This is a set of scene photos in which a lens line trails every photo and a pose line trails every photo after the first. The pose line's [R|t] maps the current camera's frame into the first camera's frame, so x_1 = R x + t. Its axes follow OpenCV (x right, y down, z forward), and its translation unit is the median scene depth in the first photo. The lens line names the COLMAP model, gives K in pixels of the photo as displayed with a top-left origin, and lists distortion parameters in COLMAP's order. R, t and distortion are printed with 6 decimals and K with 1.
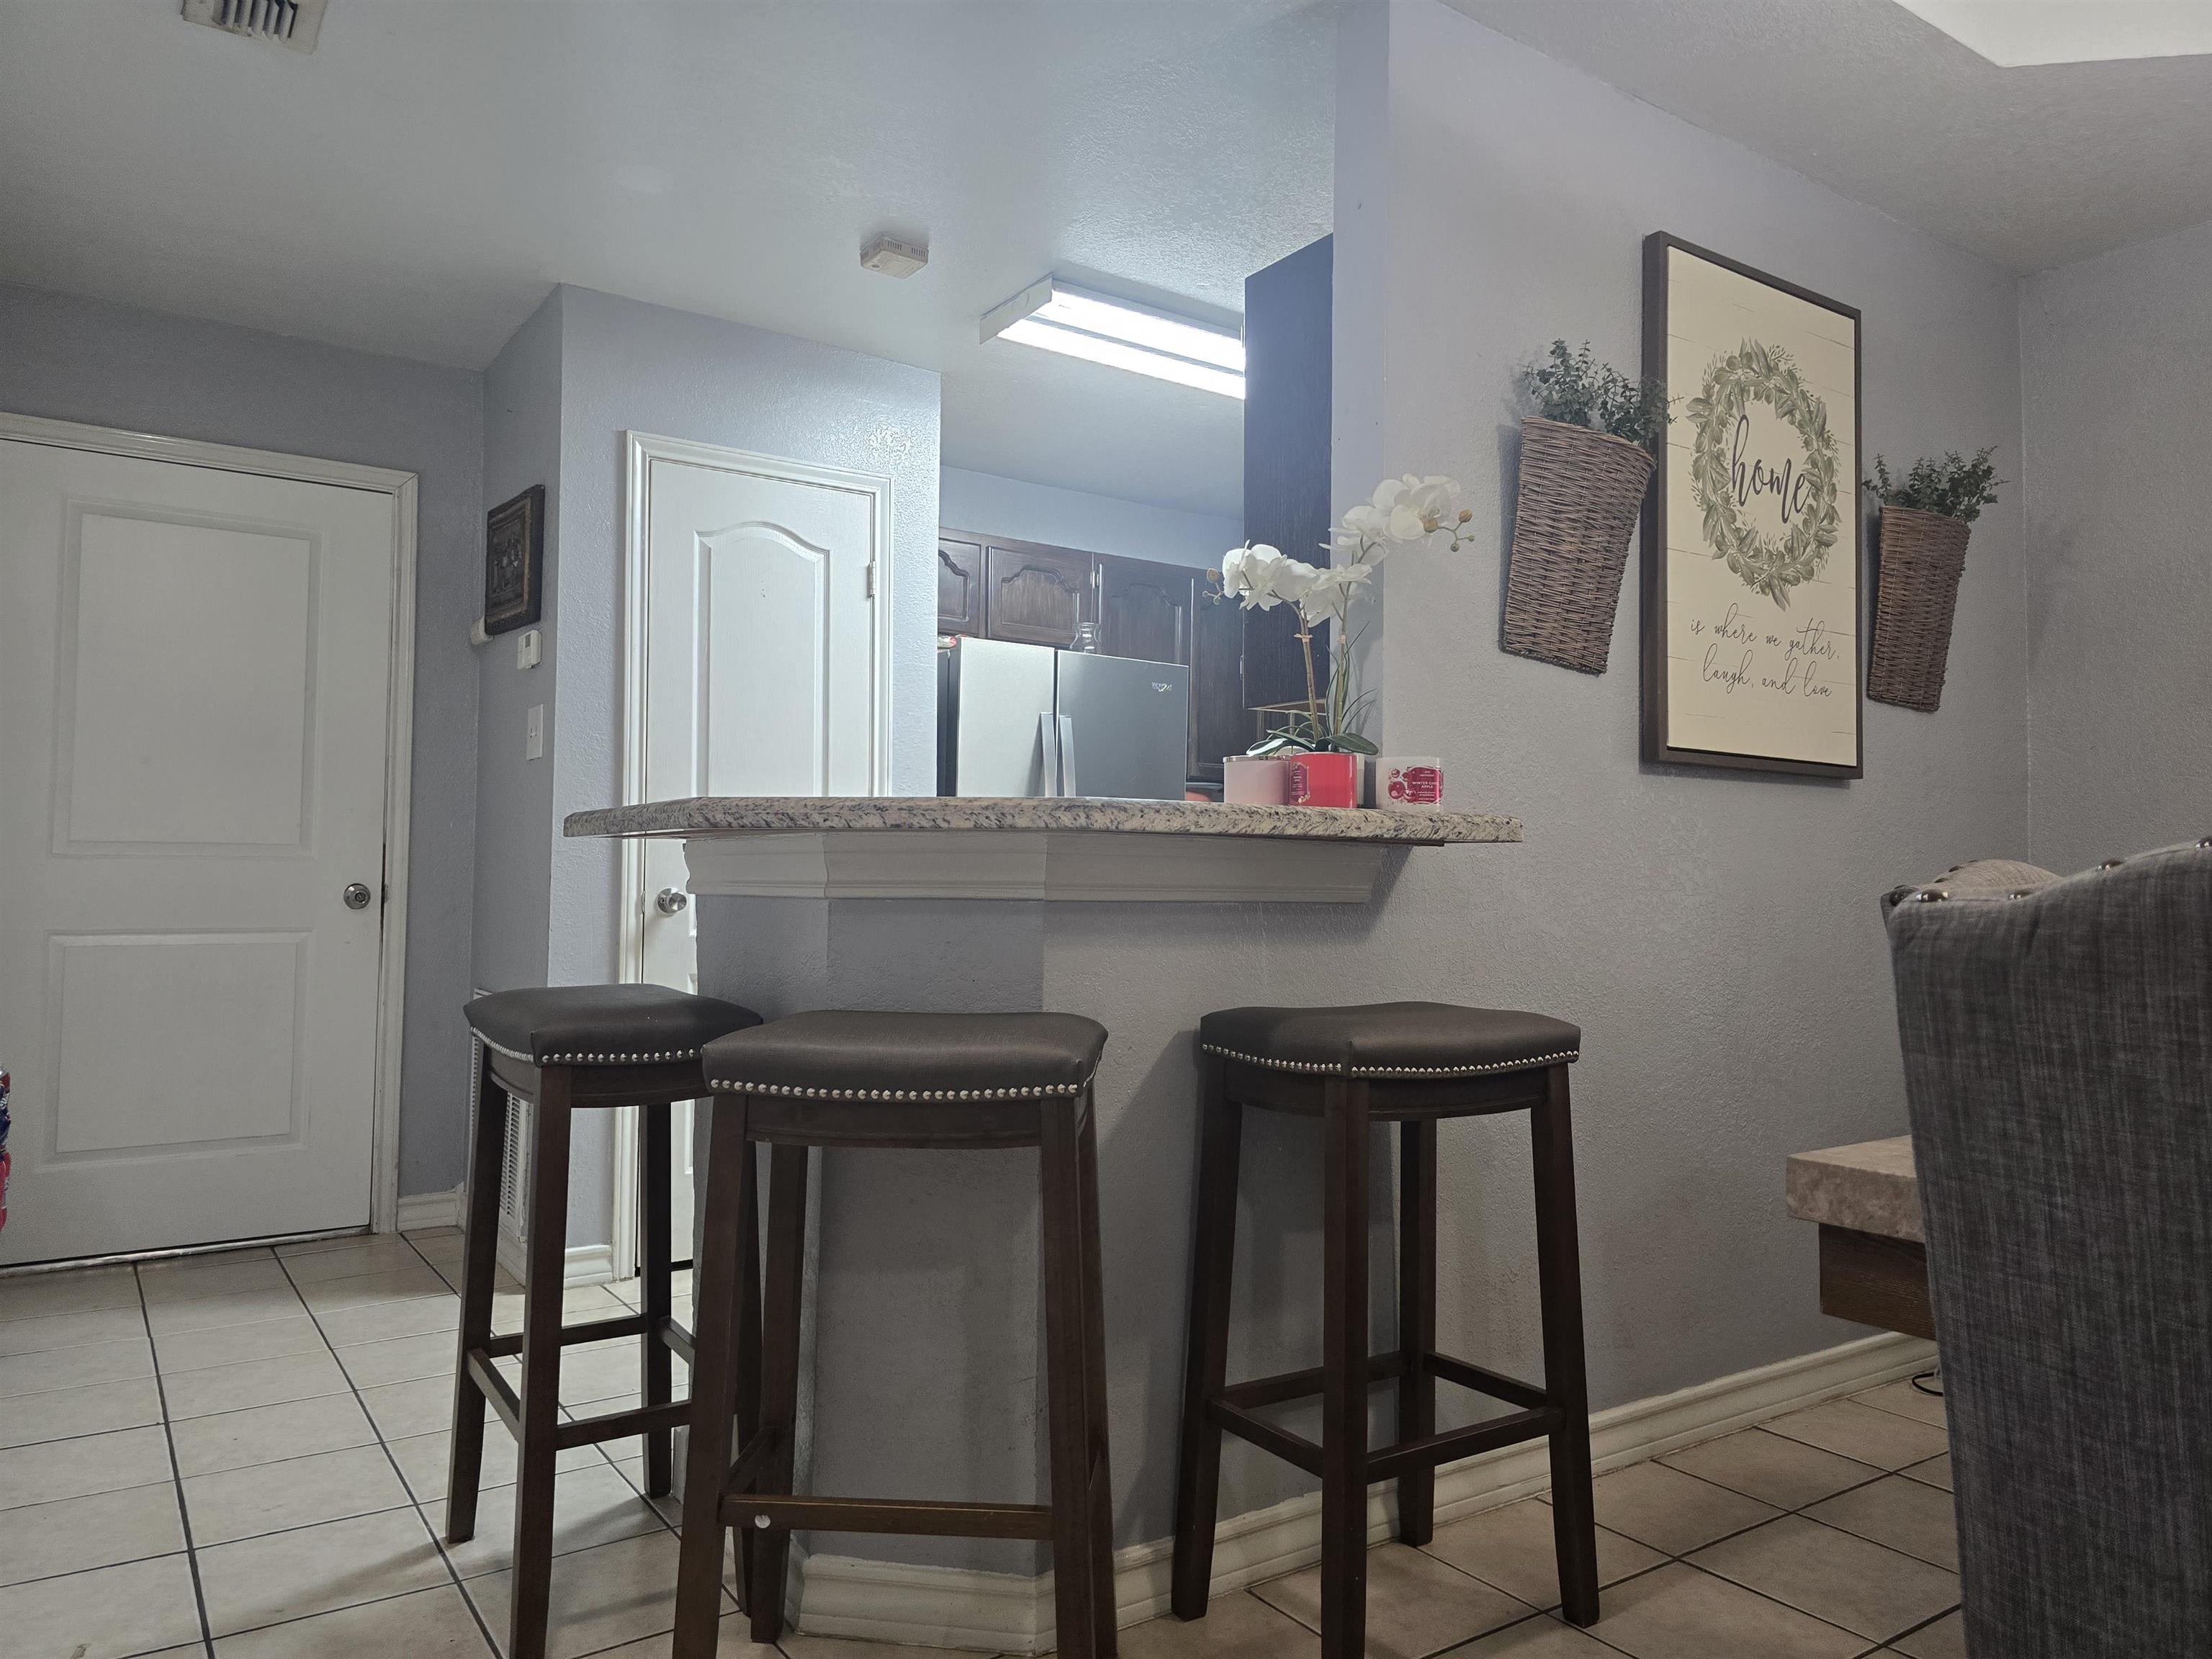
lens RADIAL K [[1481.4, 0, 1102.5], [0, 1481.4, 824.5], [0, 0, 1]] dist [0.049745, -0.046438]
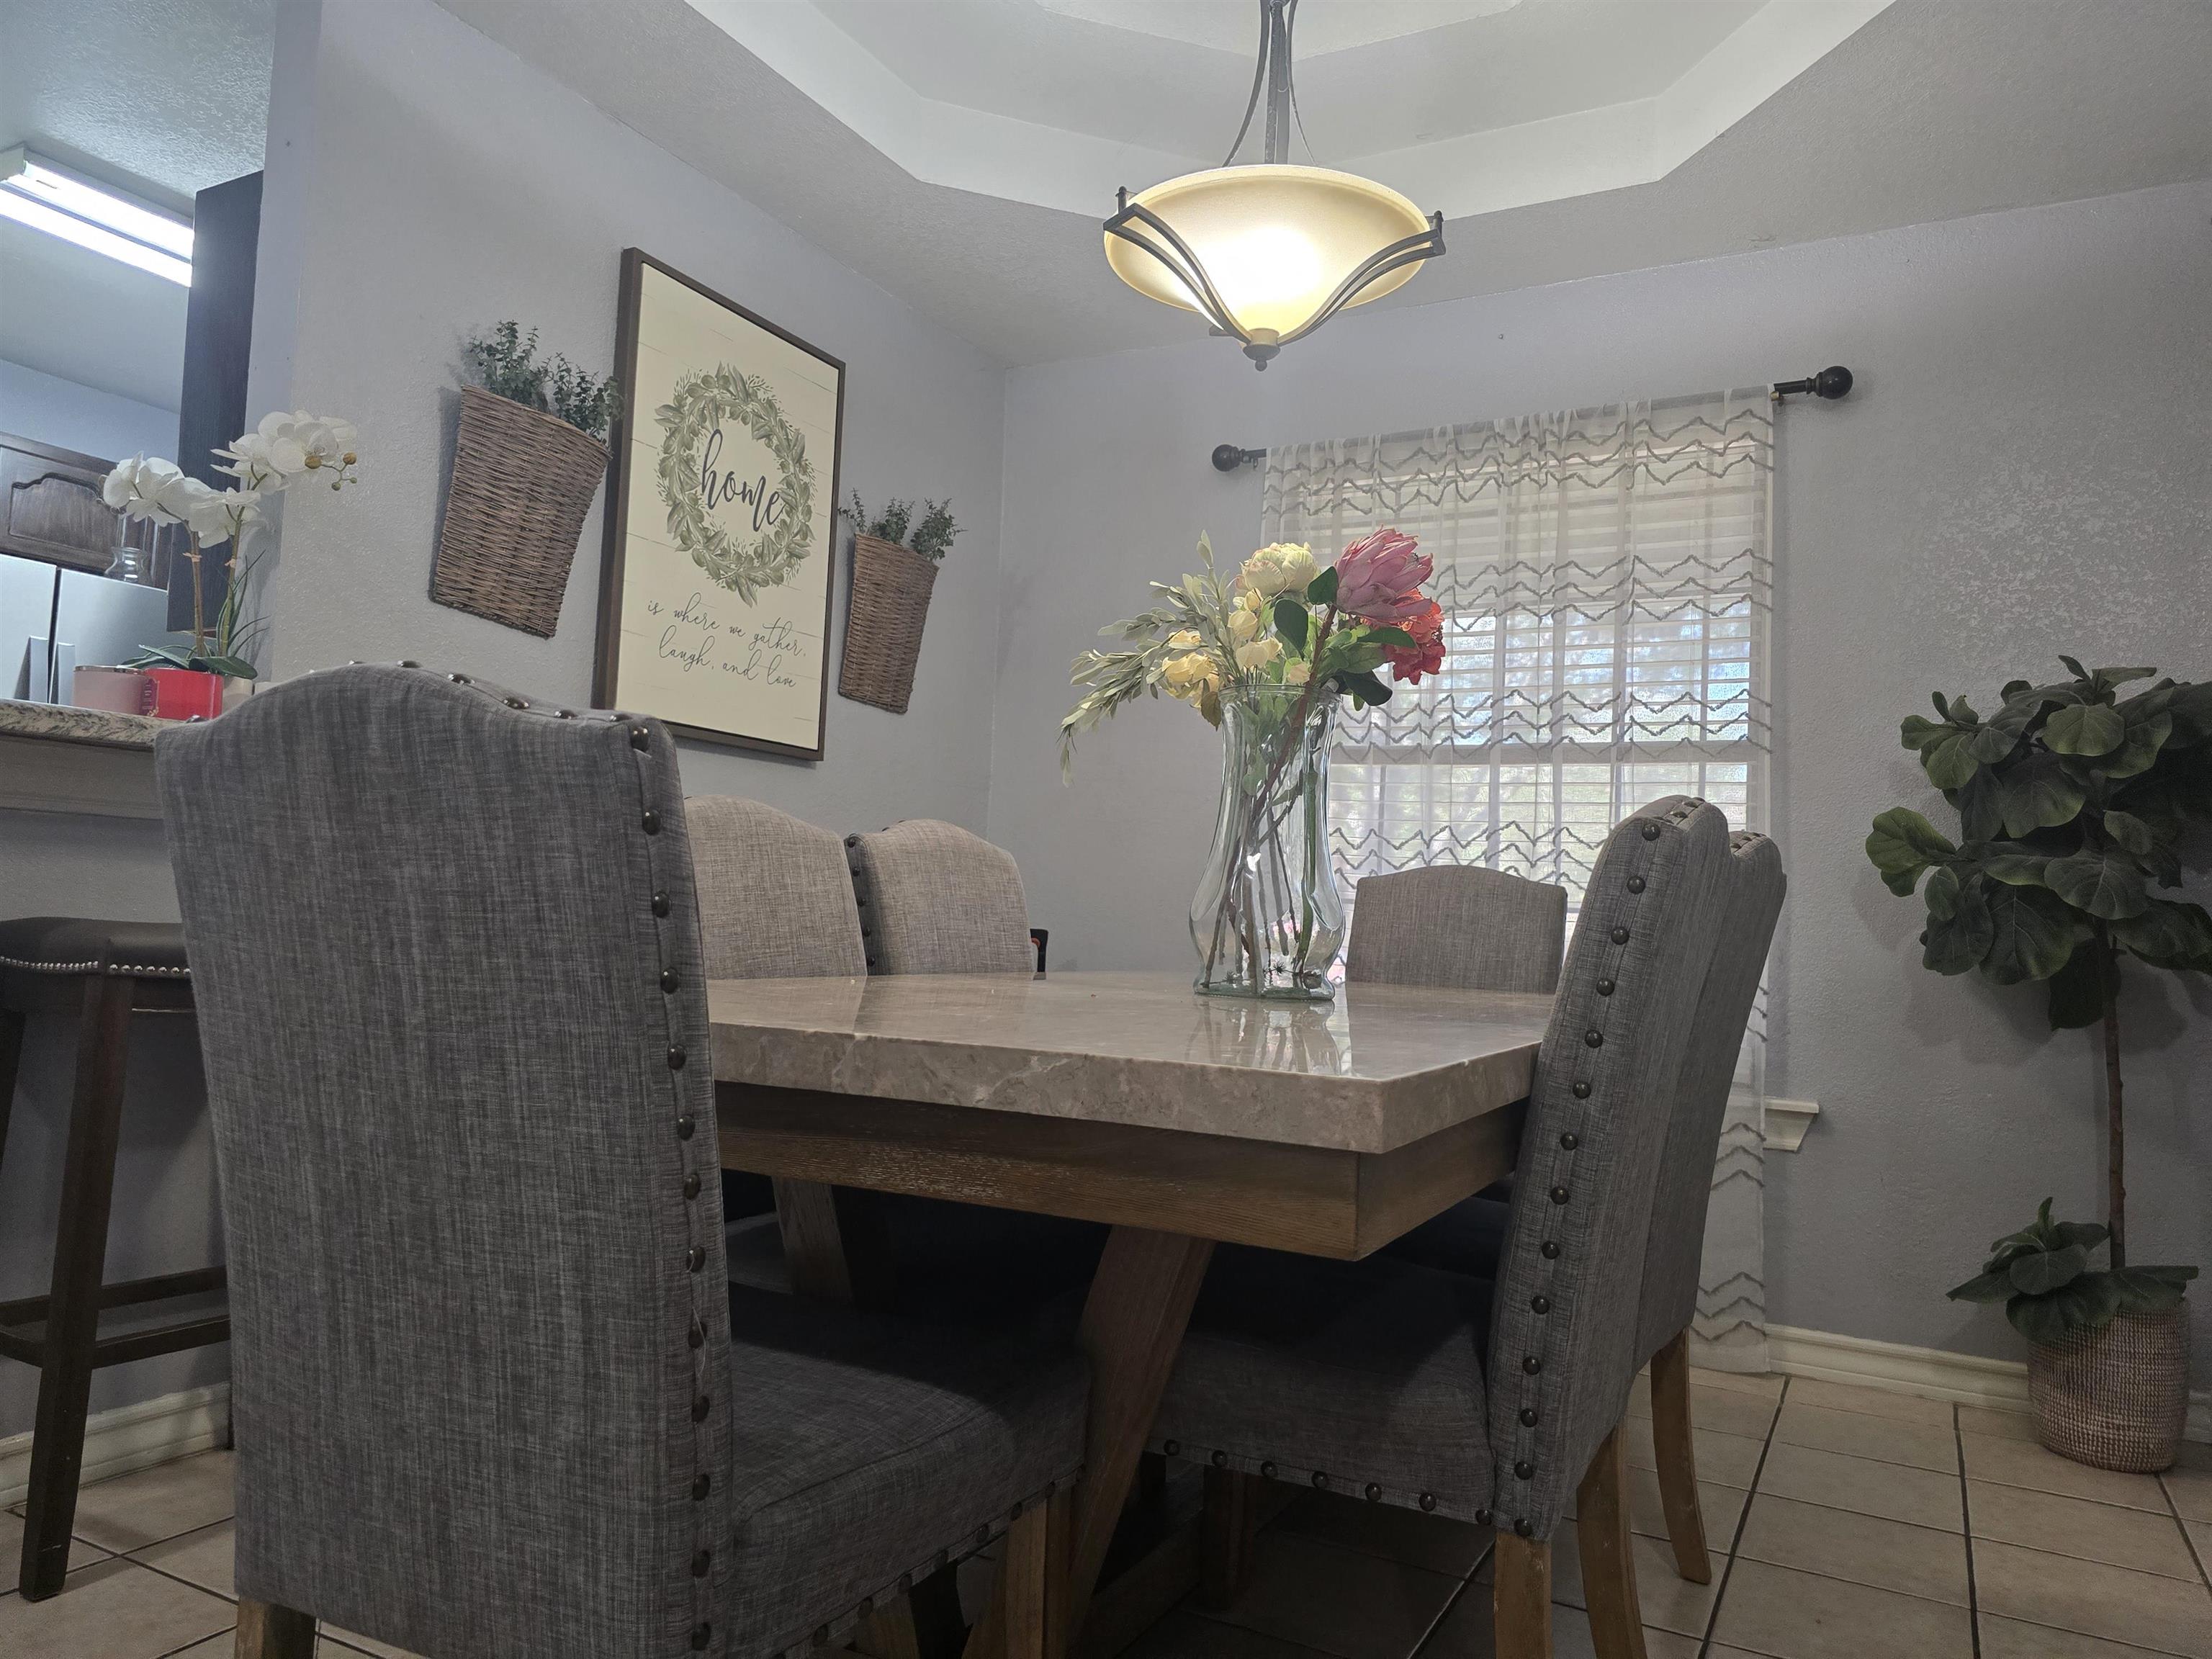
lens RADIAL K [[1481.4, 0, 1149.1], [0, 1481.4, 841.3], [0, 0, 1]] dist [0.049745, -0.046438]
pose [[0.879604, 0.052157, 0.472839, 0.201921], [-0.051658, 0.998566, -0.014050, 0.038180], [-0.472894, -0.012068, 0.881037, -0.159622]]
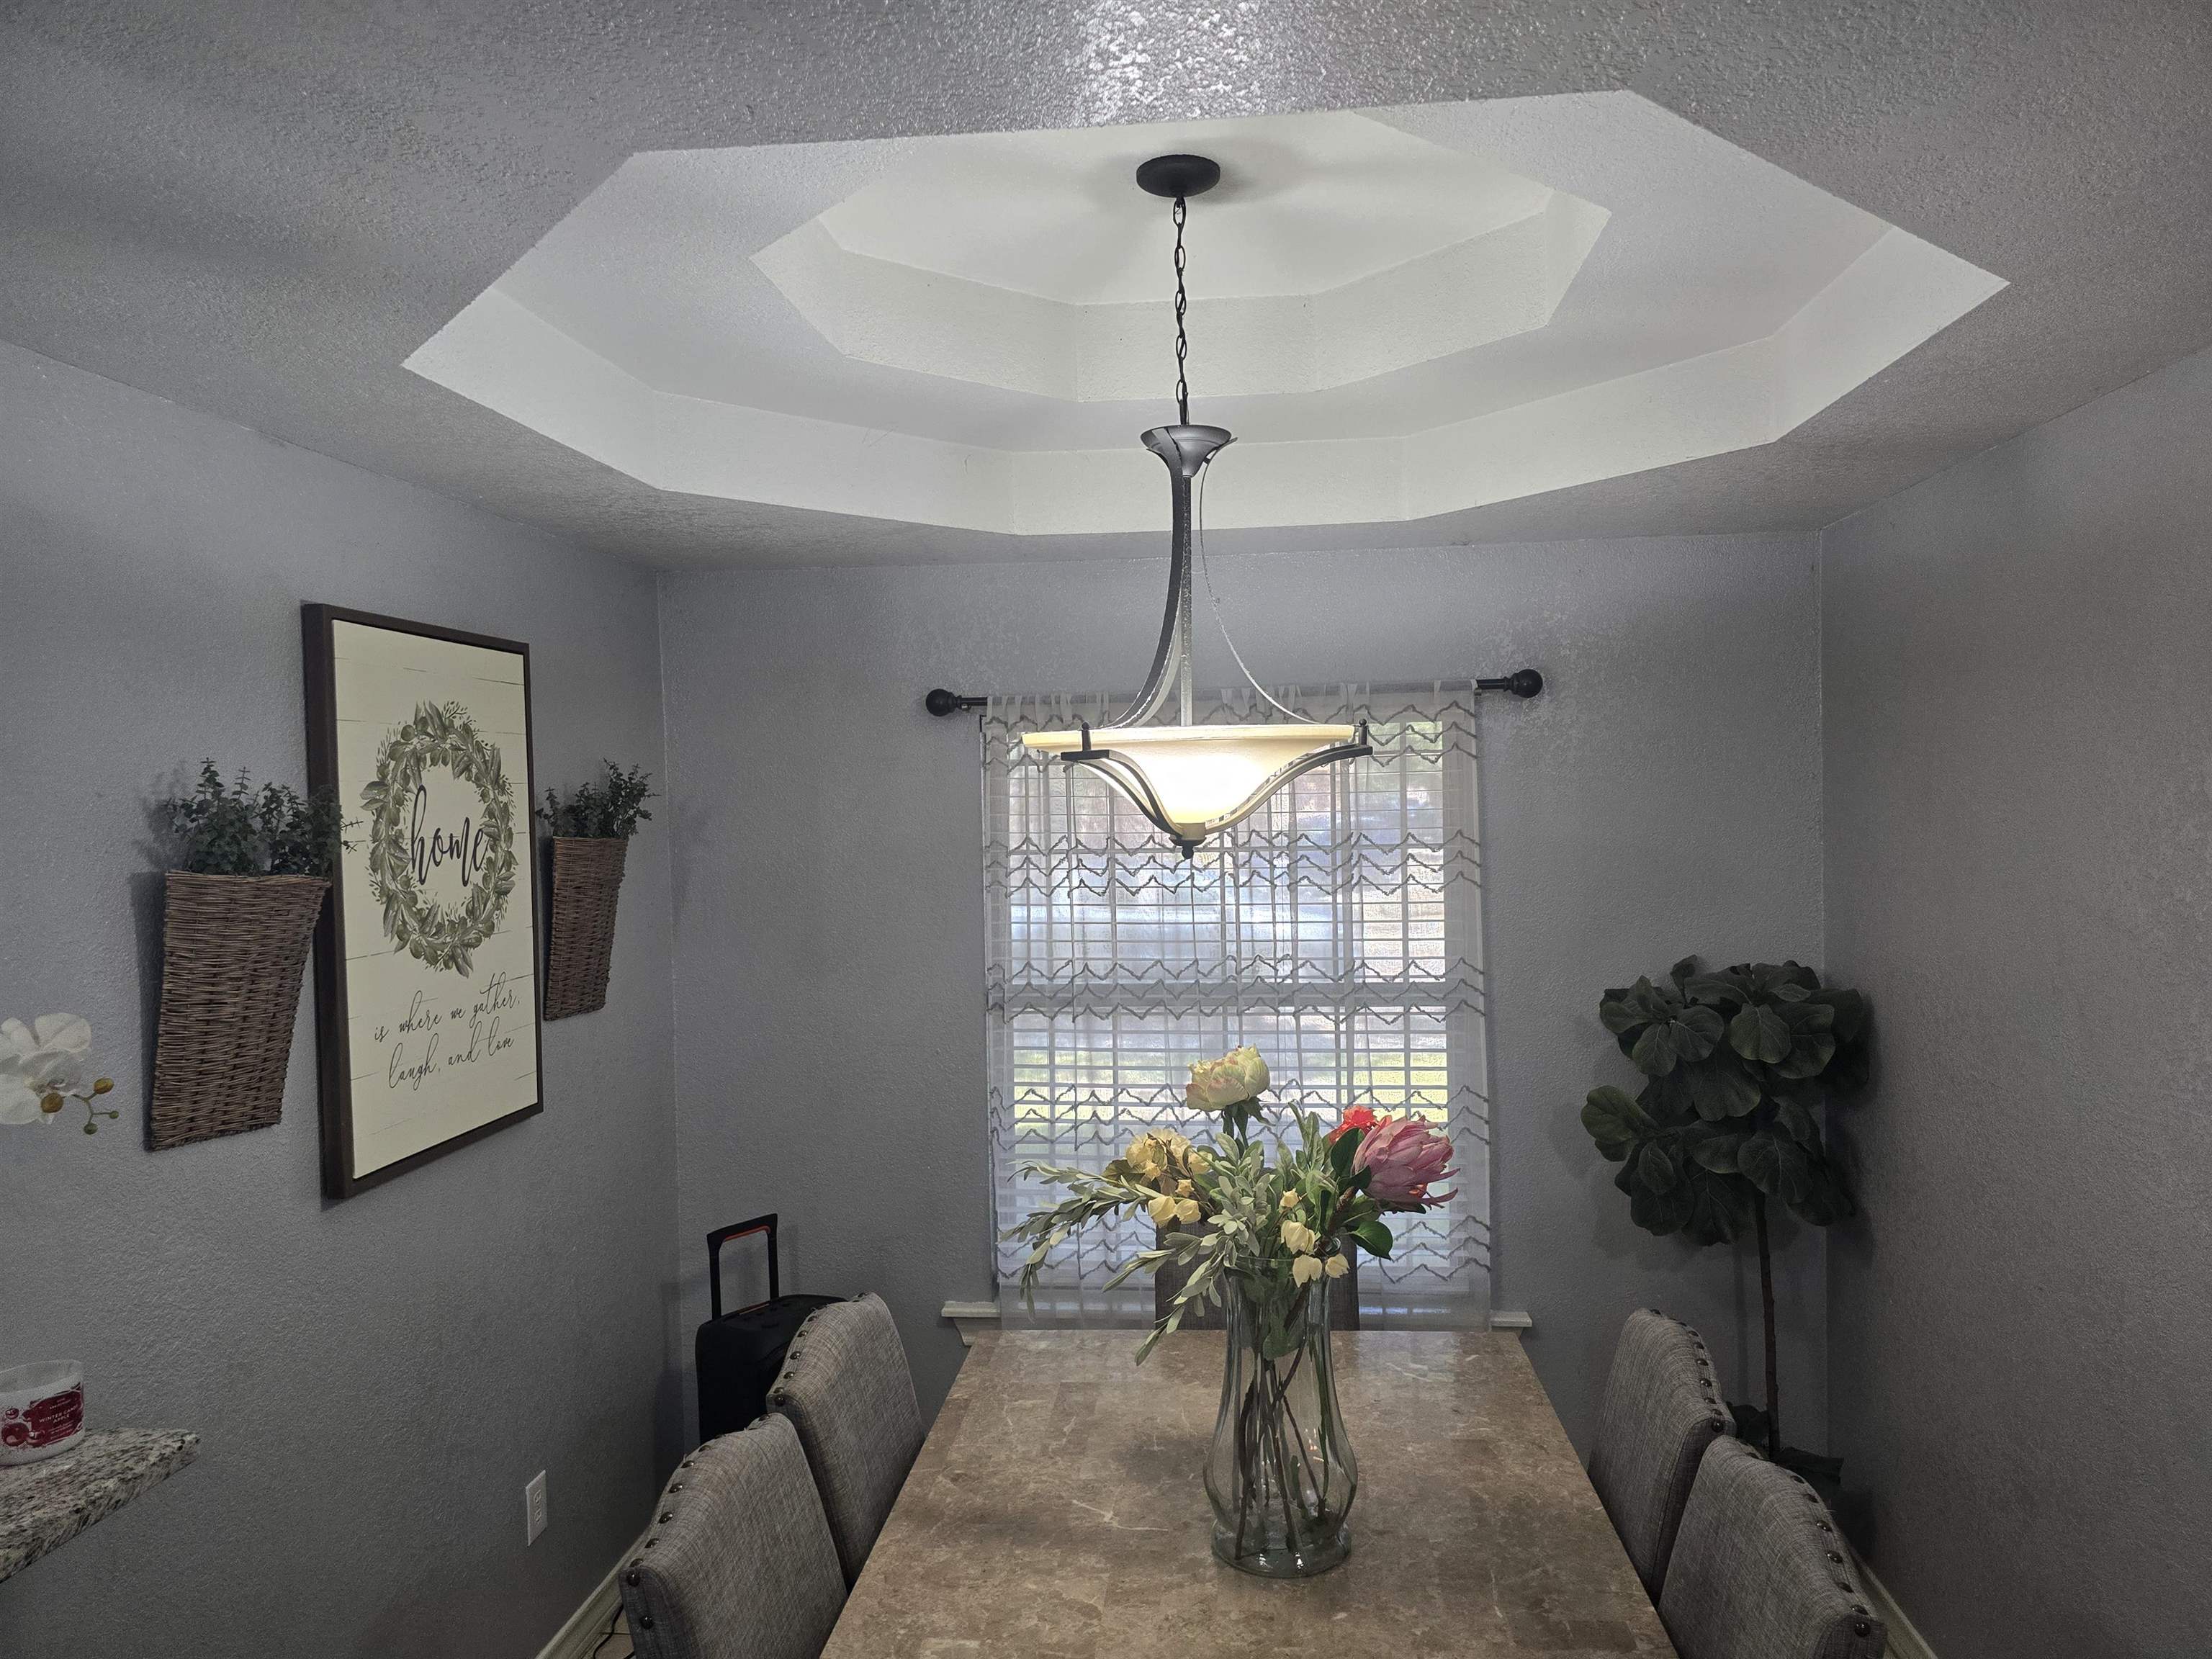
lens RADIAL K [[1481.4, 0, 1116.6], [0, 1481.4, 828.1], [0, 0, 1]] dist [0.049745, -0.046438]
pose [[0.640573, -0.049442, 0.766304, -0.013503], [-0.002830, 0.997766, 0.066741, -0.317797], [-0.767892, -0.044921, 0.639003, 0.061716]]
